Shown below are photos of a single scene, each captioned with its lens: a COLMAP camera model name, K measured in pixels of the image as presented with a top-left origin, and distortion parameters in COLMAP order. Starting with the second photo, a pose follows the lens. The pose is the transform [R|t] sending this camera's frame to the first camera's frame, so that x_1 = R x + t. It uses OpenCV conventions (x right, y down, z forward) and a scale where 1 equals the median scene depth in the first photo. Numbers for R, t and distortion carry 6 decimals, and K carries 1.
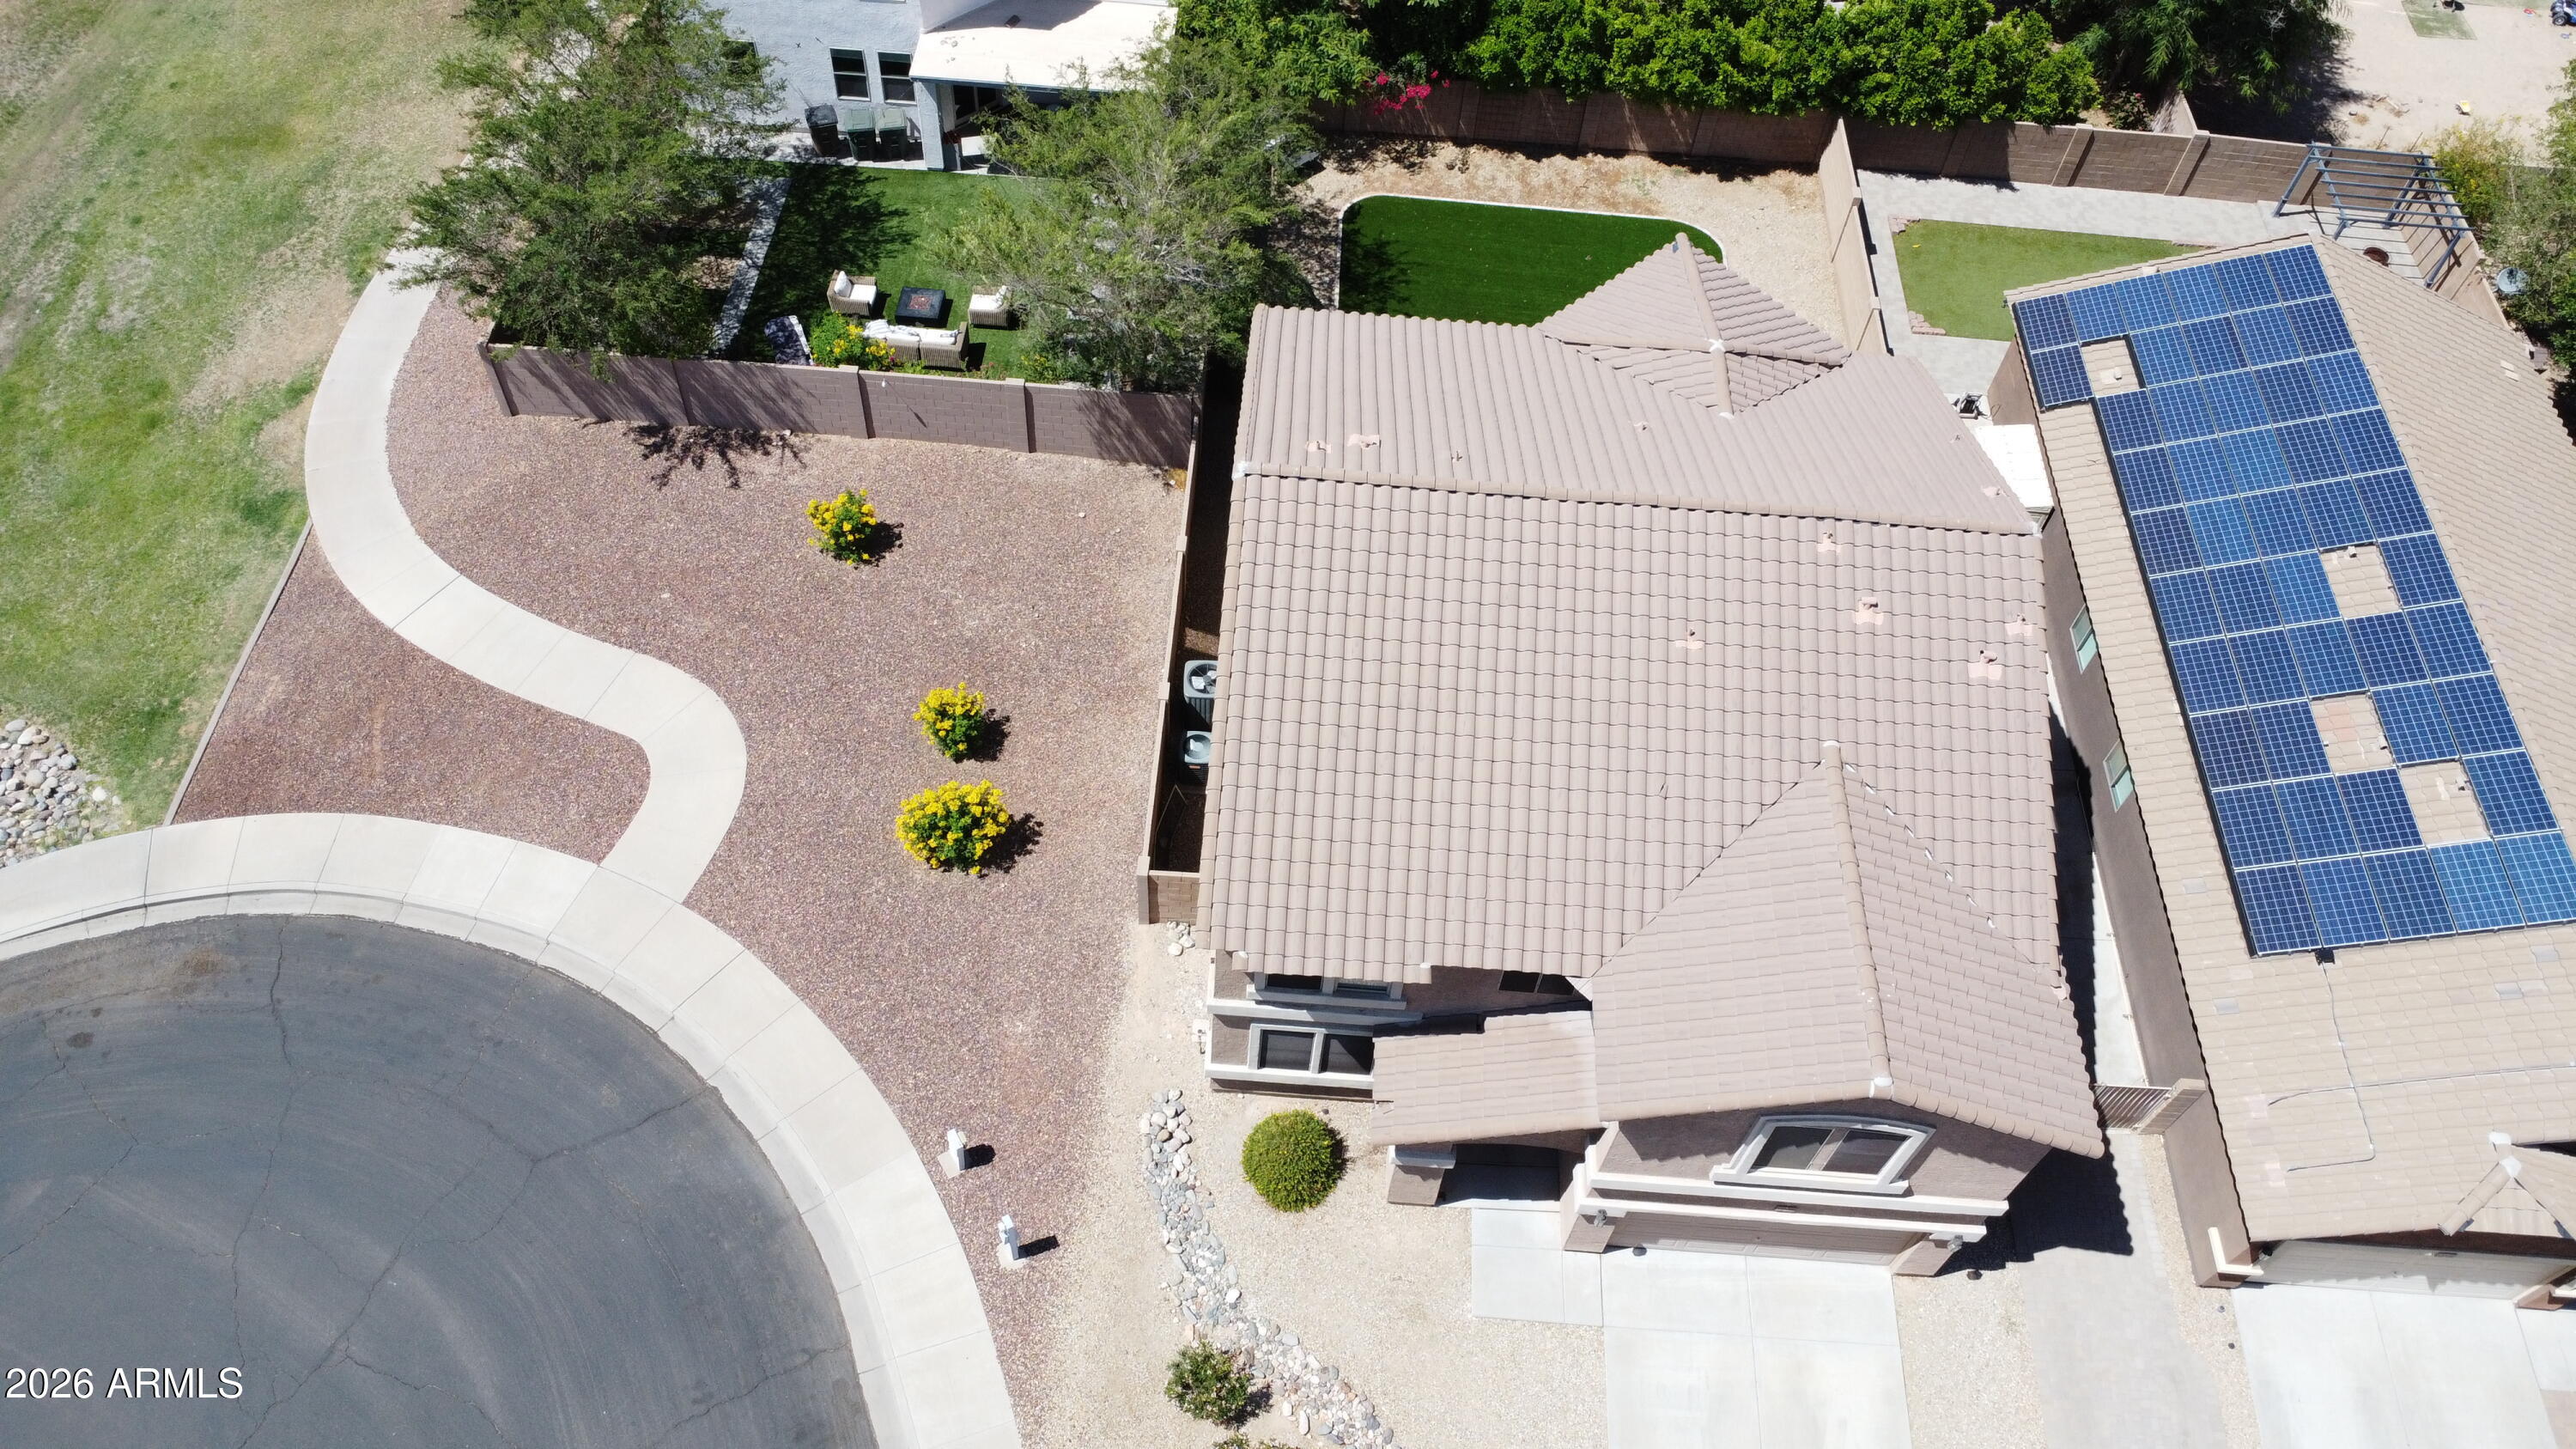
lens RADIAL K [[1858.2, 0, 1288.0], [0, 1858.2, 724.5], [0, 0, 1]] dist [-0.023988, -0.008925]
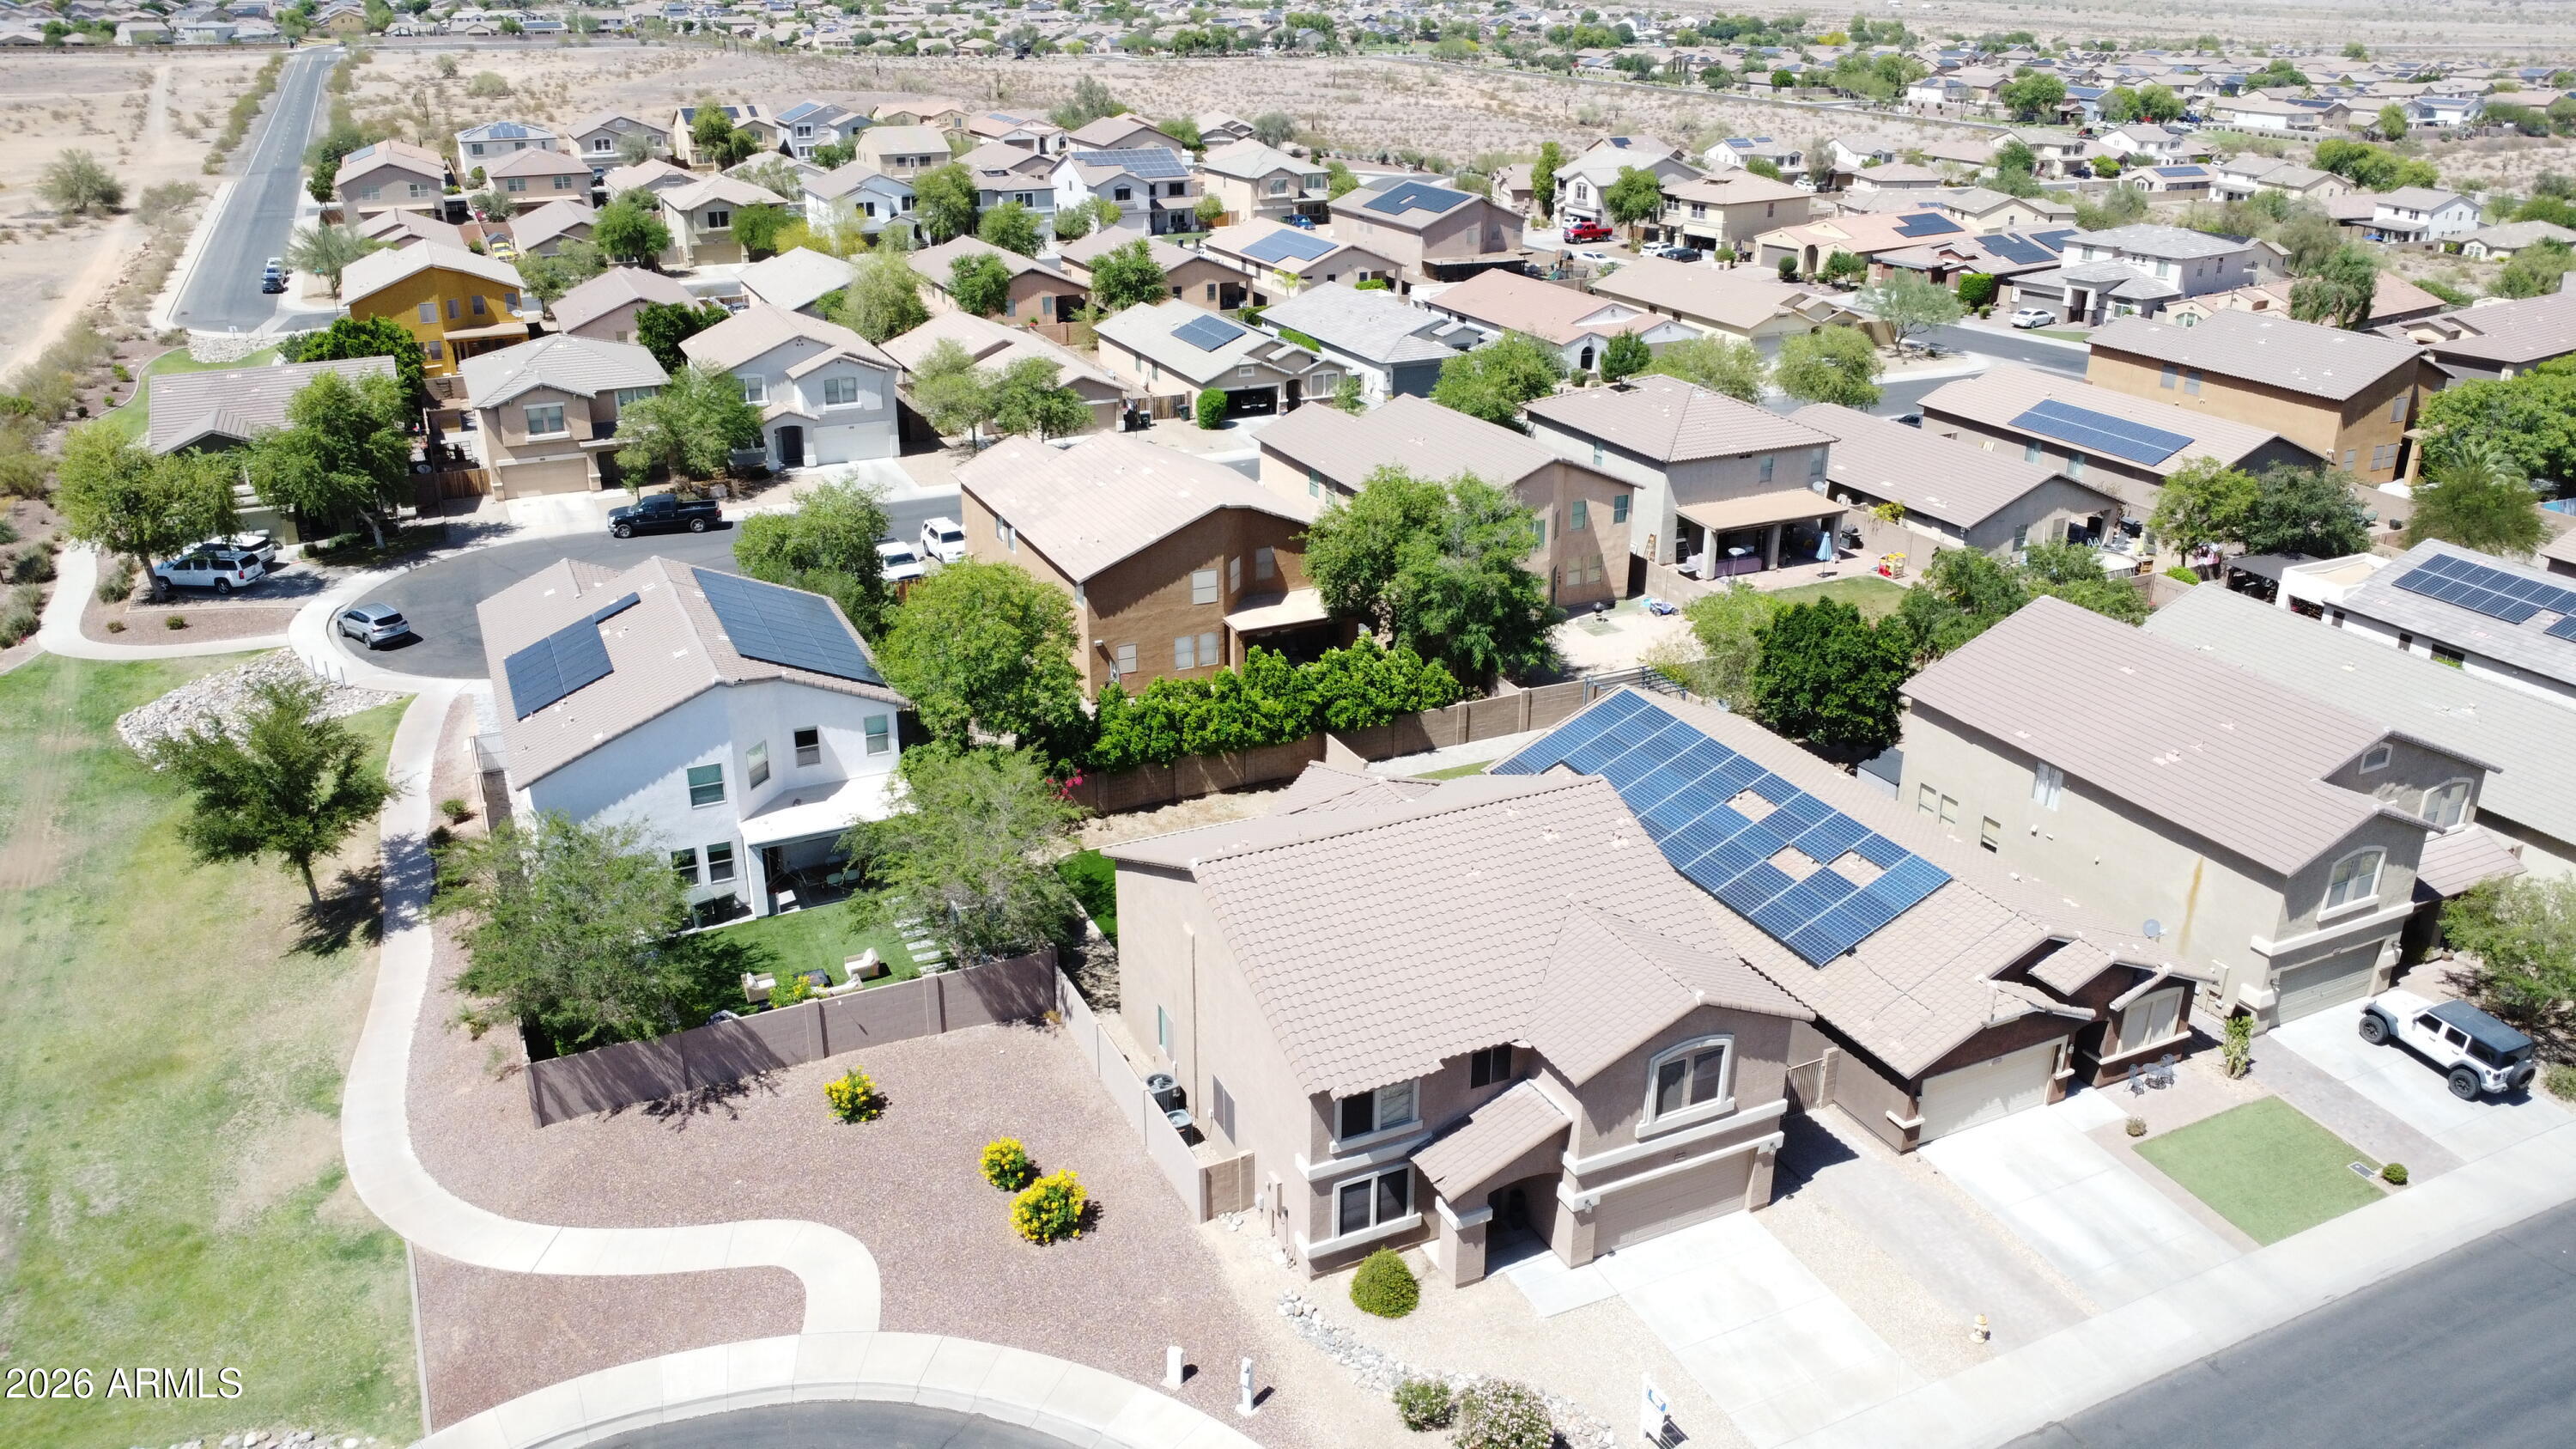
lens RADIAL K [[1858.2, 0, 1288.0], [0, 1858.2, 724.5], [0, 0, 1]] dist [-0.023988, -0.008925]
pose [[0.877970, -0.227516, 0.421196, -0.506844], [0.409187, 0.813322, -0.413610, 0.391855], [-0.248465, 0.535485, 0.807168, -0.340124]]
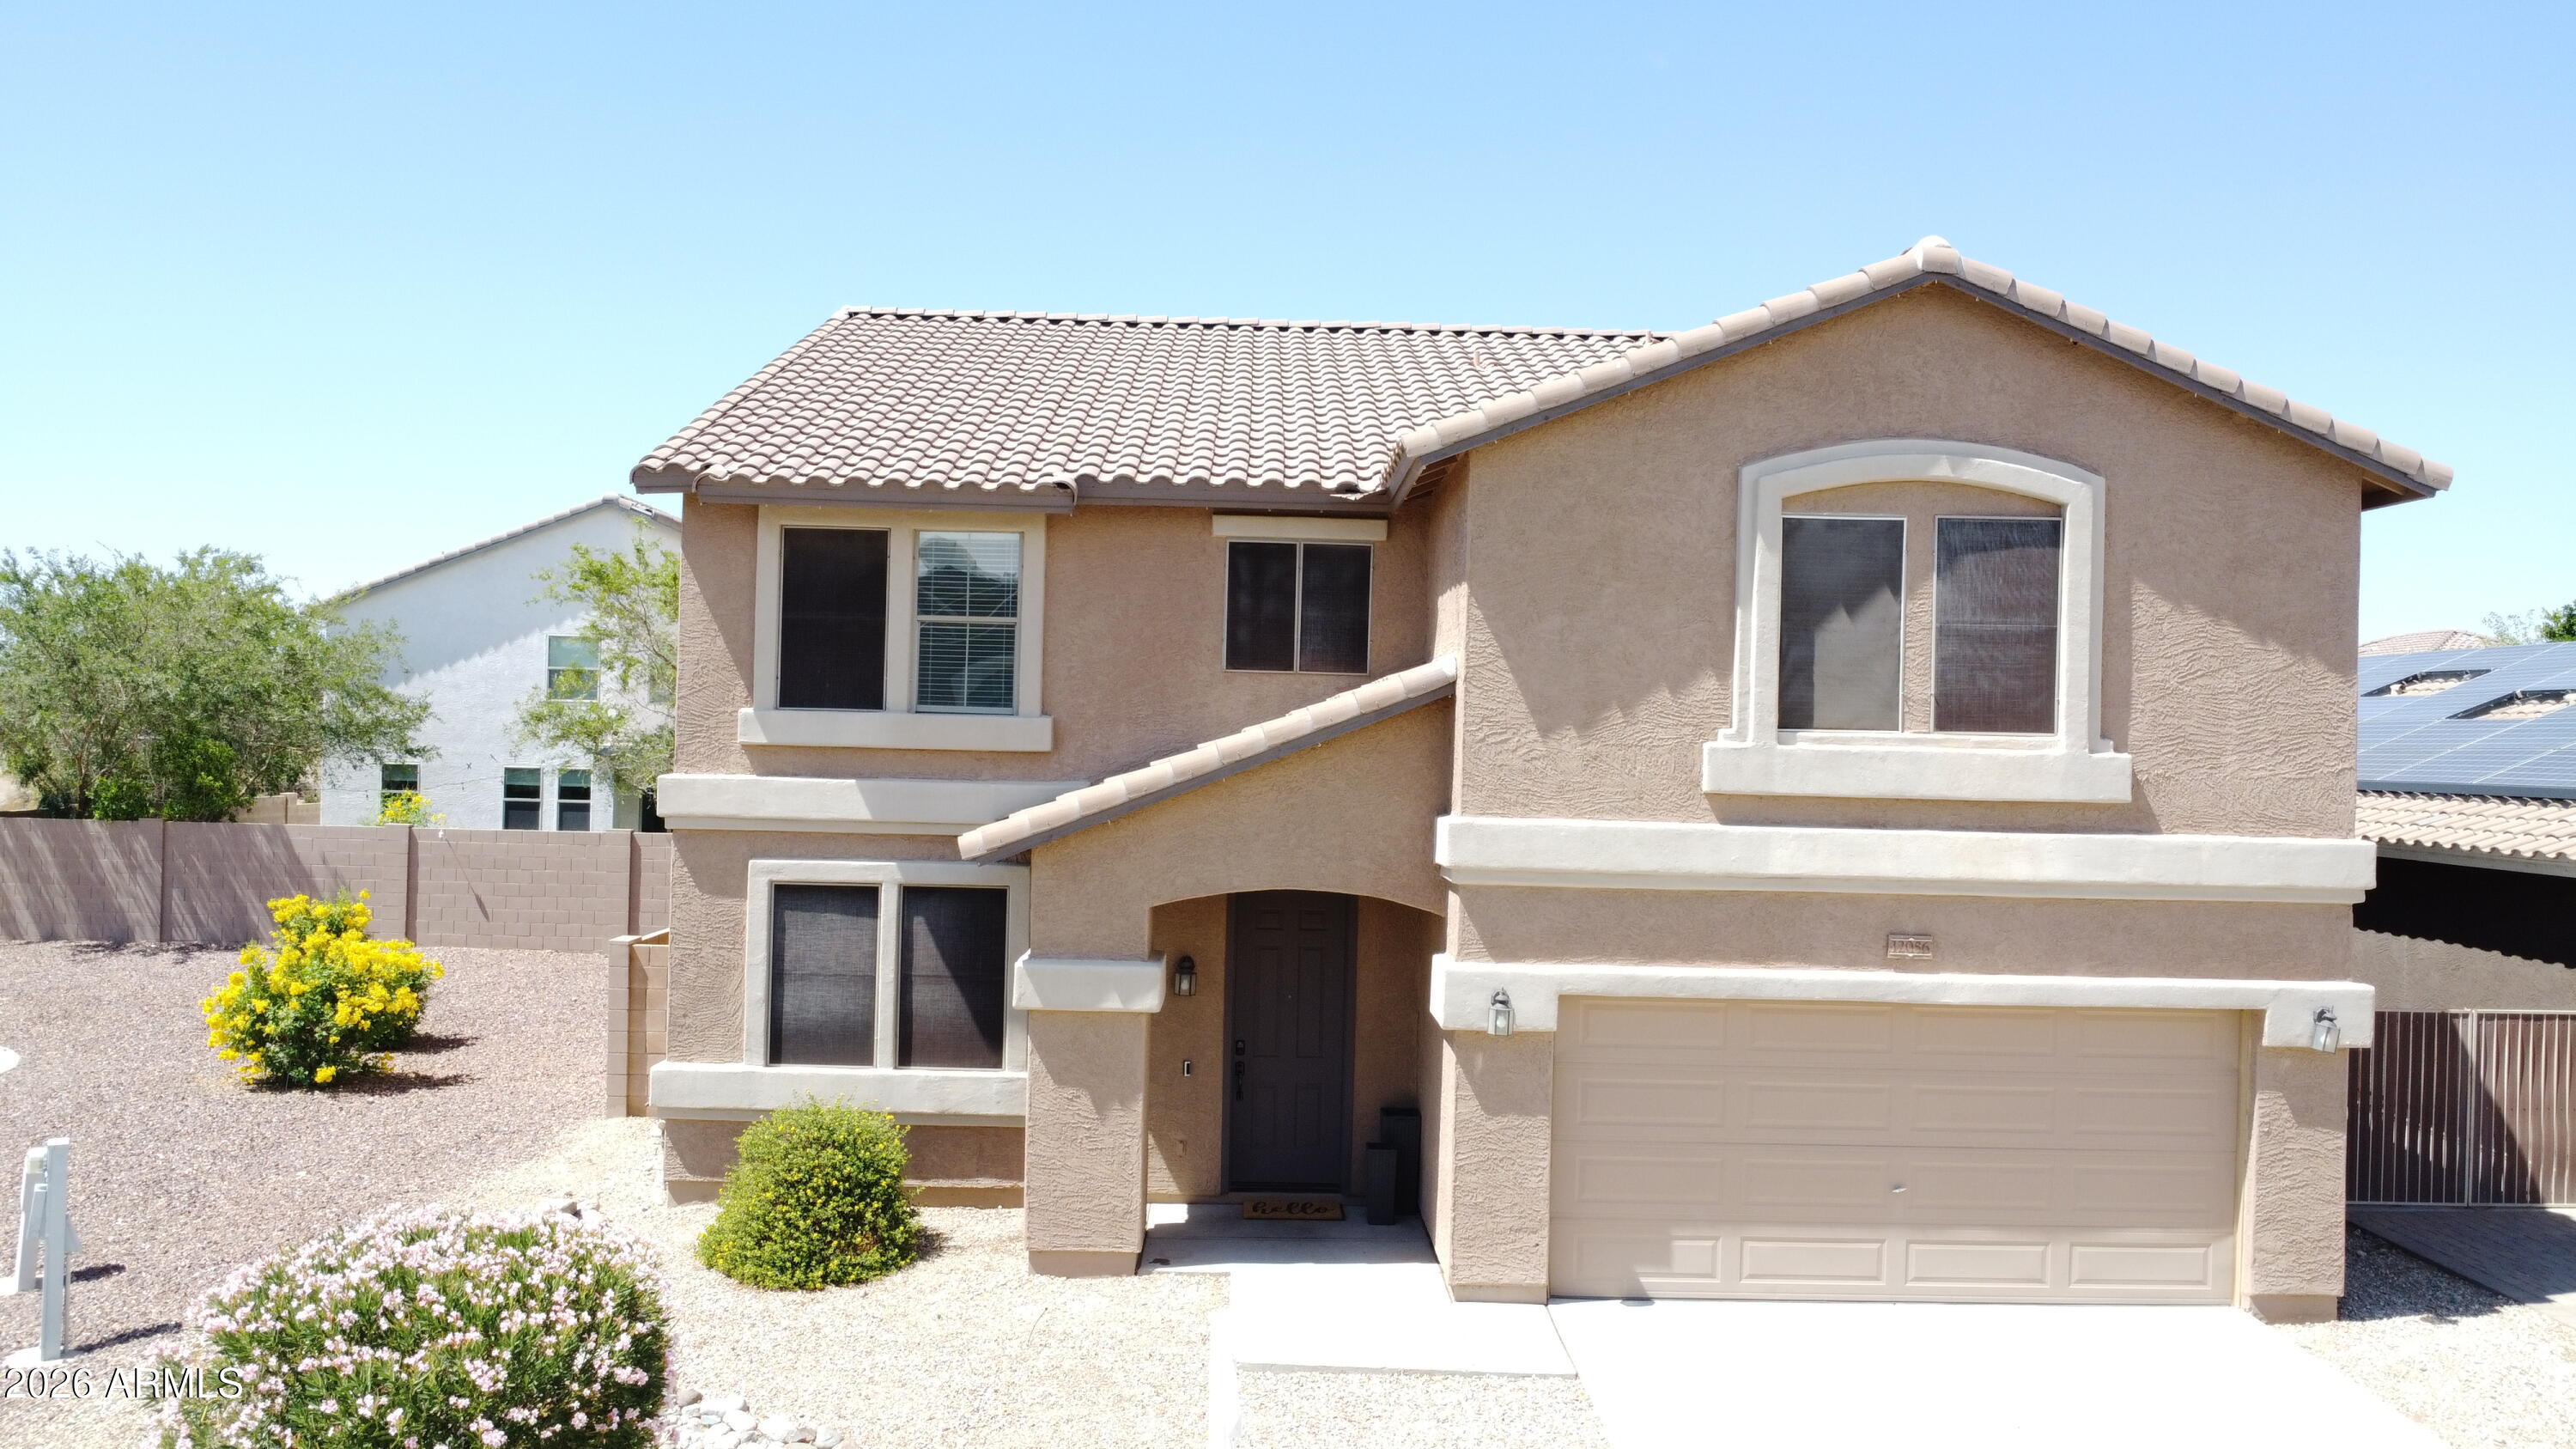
lens RADIAL K [[1858.2, 0, 1288.0], [0, 1858.2, 724.5], [0, 0, 1]] dist [-0.023988, -0.008925]
pose [[0.996574, -0.025291, 0.078749, 0.072205], [0.078686, 0.583266, -0.808461, 0.465478], [-0.025485, 0.811887, 0.583257, 0.571465]]
